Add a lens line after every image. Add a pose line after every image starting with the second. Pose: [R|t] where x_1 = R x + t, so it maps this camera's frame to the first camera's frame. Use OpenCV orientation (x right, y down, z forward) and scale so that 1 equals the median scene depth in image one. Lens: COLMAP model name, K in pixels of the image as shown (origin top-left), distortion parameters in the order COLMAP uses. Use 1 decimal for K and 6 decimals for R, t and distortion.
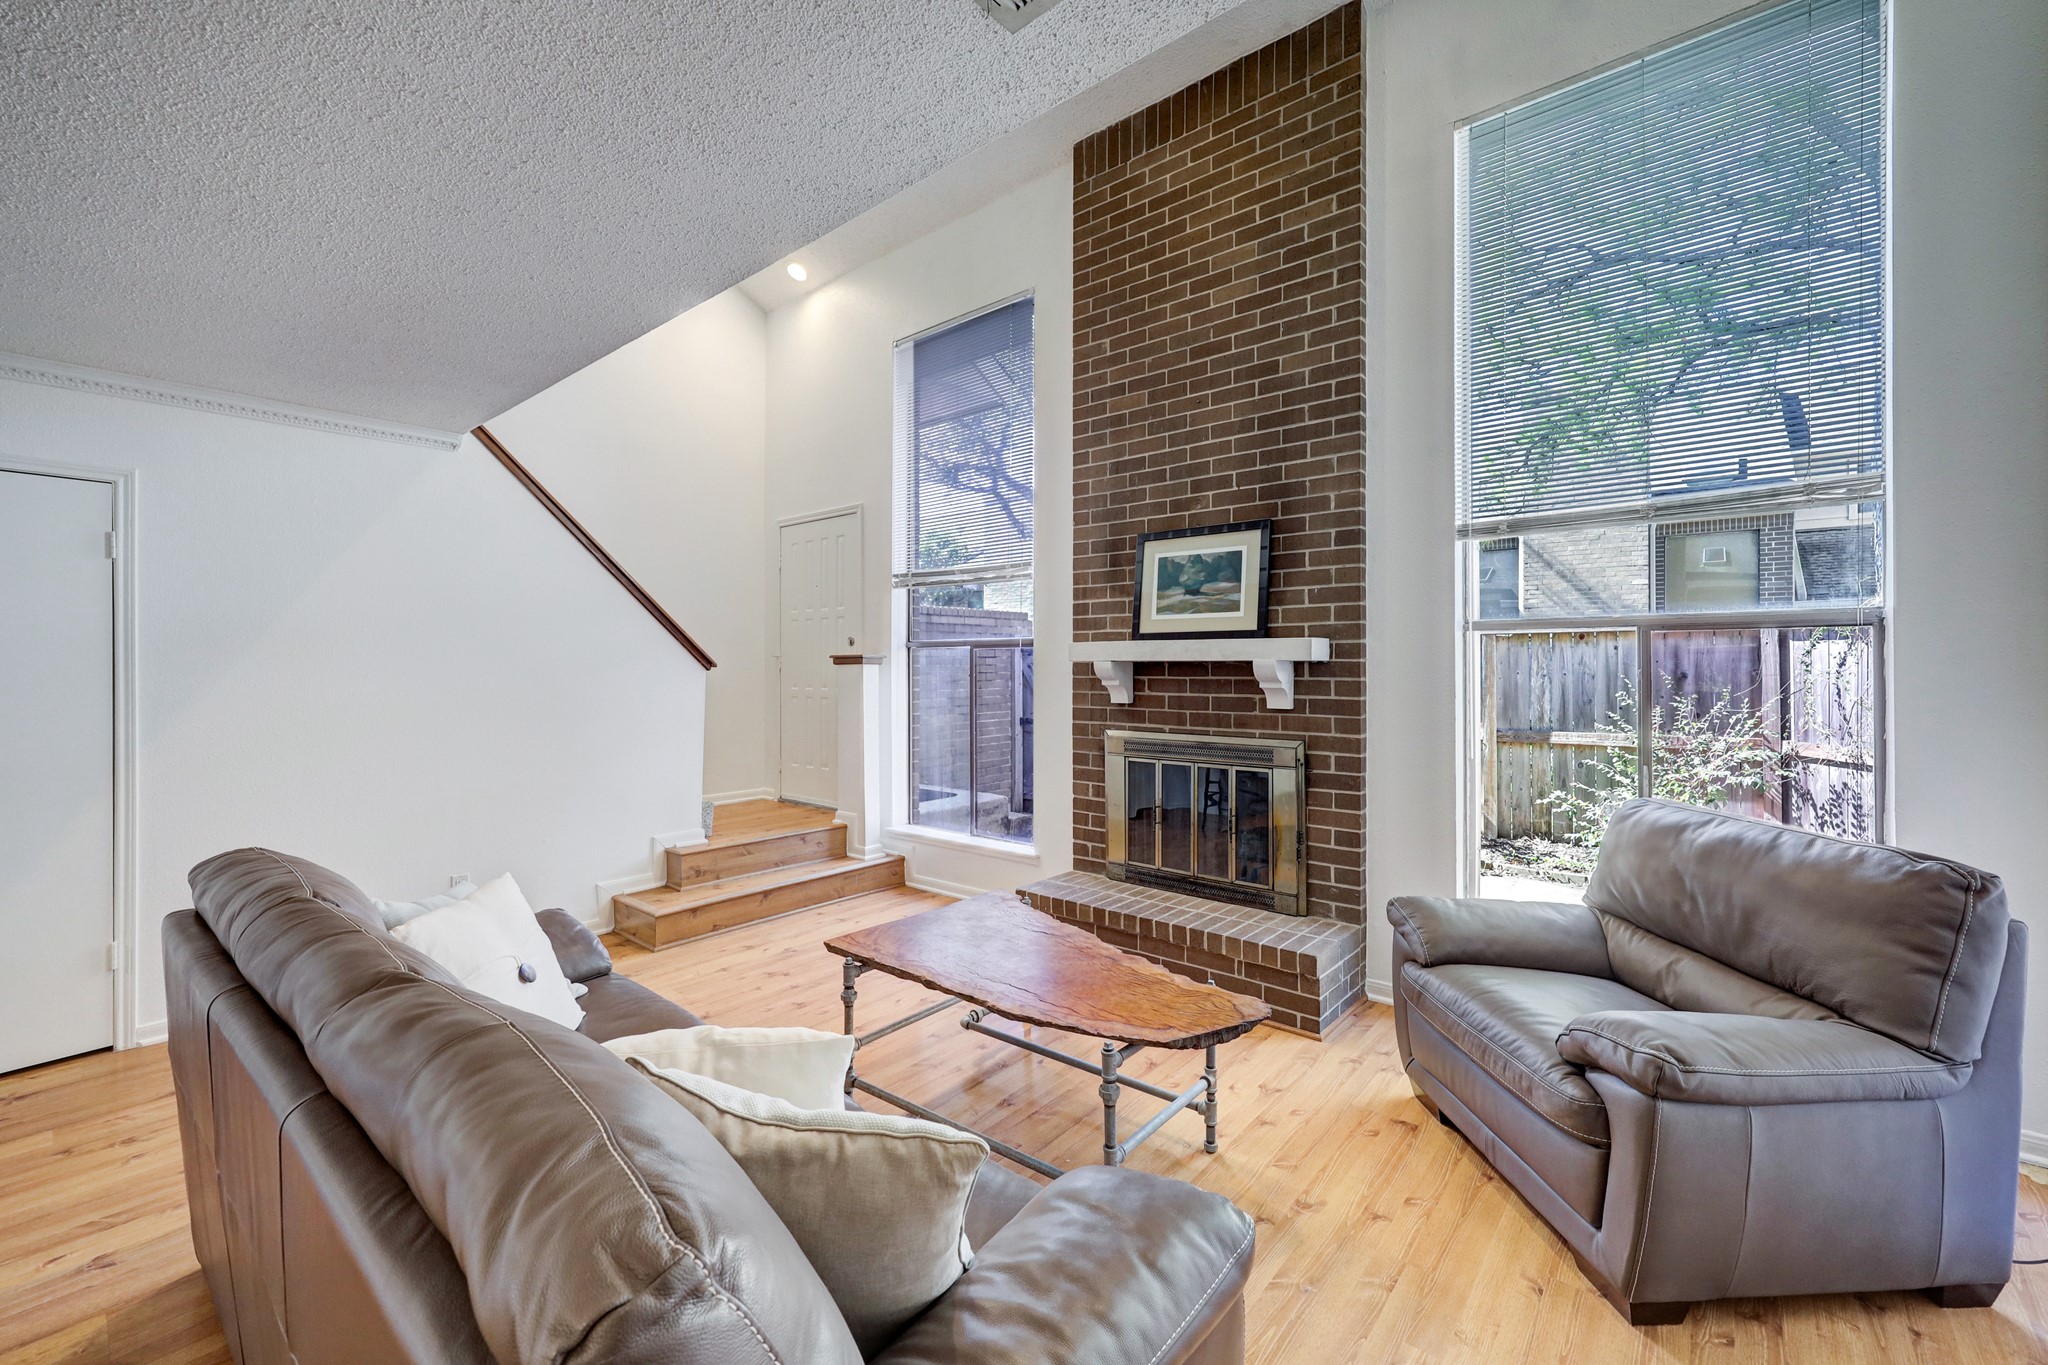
lens RADIAL K [[820.0, 0, 1032.8], [0, 820.0, 663.8], [0, 0, 1]] dist [0.000772, 0.000274]
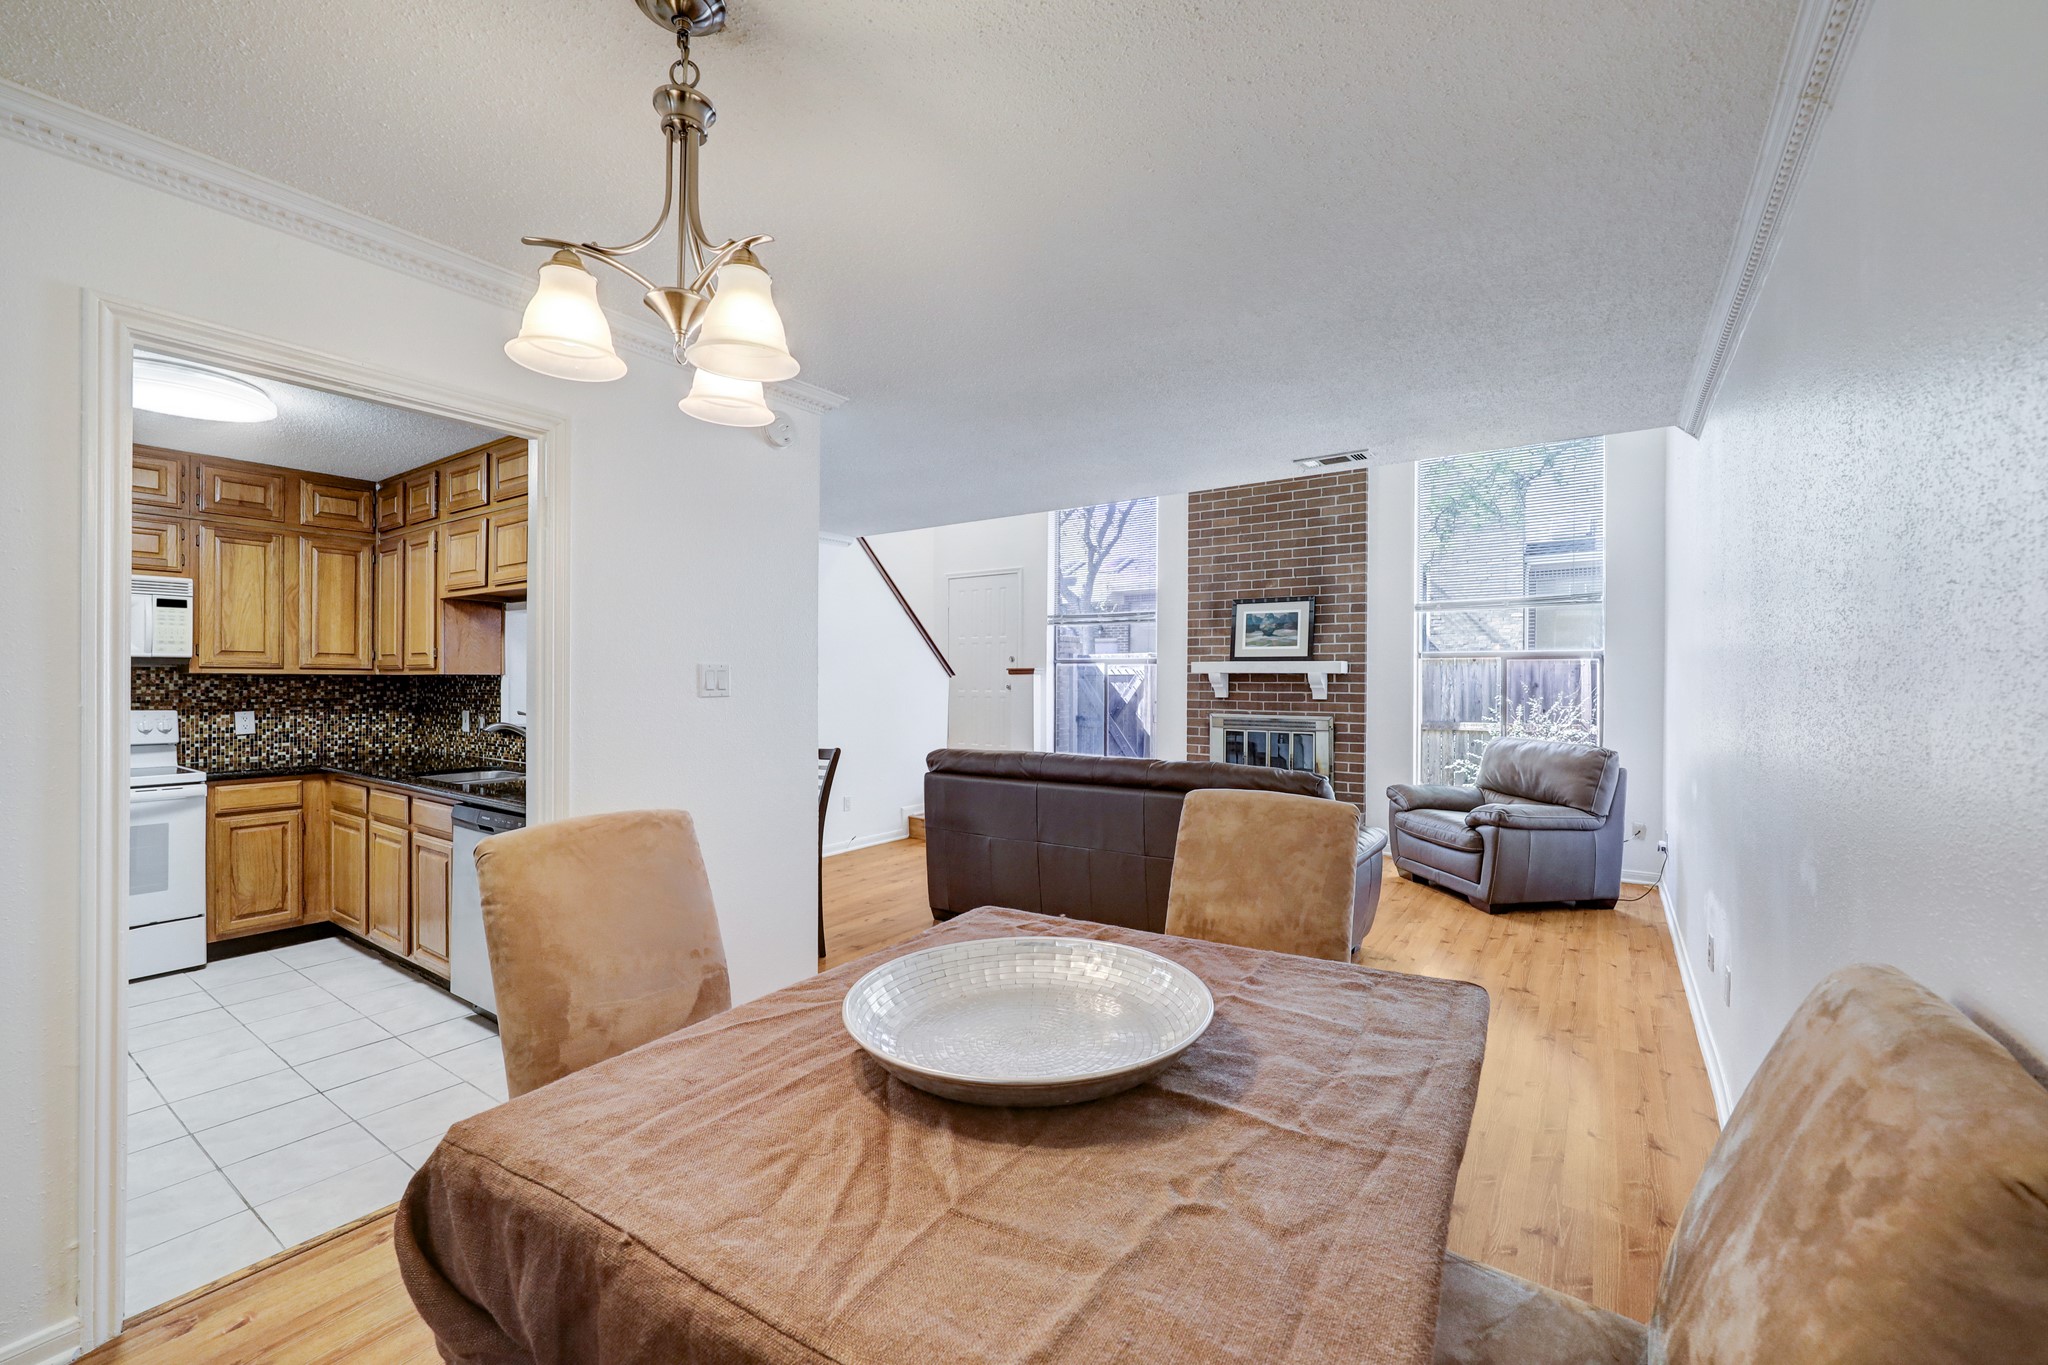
lens RADIAL K [[827.7, 0, 1024.0], [0, 827.7, 682.5], [0, 0, 1]] dist [-0.000831, -0.000058]
pose [[0.995663, 0.005256, 0.092889, -0.499262], [-0.005849, 0.999964, 0.006113, 0.008991], [-0.092853, -0.006630, 0.995658, -0.739074]]
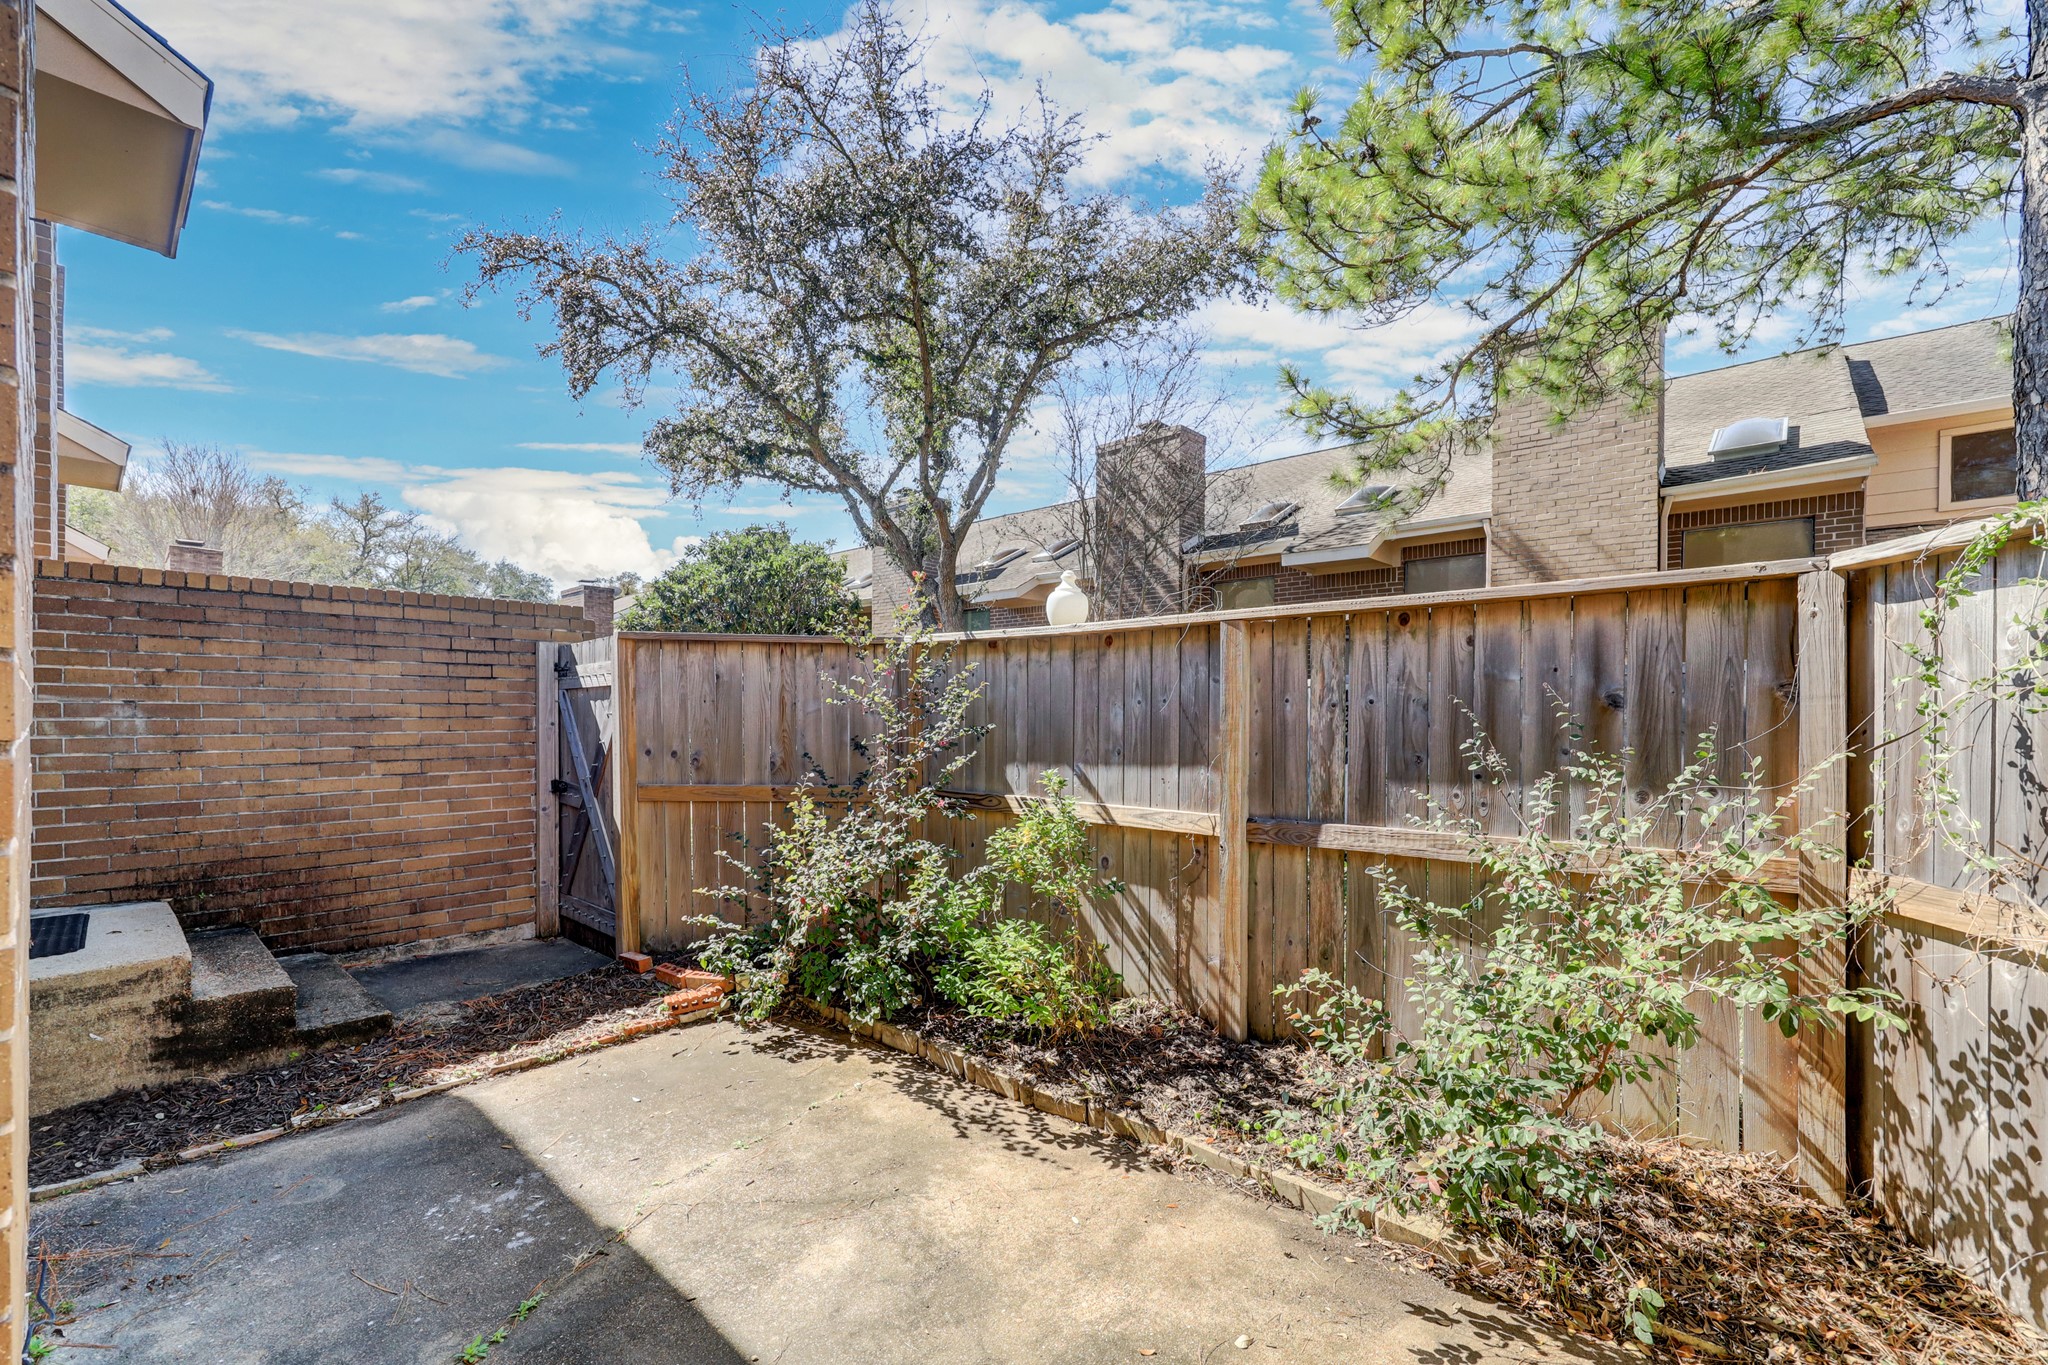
lens RADIAL K [[841.8, 0, 1014.4], [0, 841.8, 690.2], [0, 0, 1]] dist [-0.001768, -0.000052]
pose [[0.999049, -0.010574, -0.042294, 0.775971], [0.010266, 0.999919, -0.007487, 0.014793], [0.042370, 0.007046, 0.999077, 0.849135]]
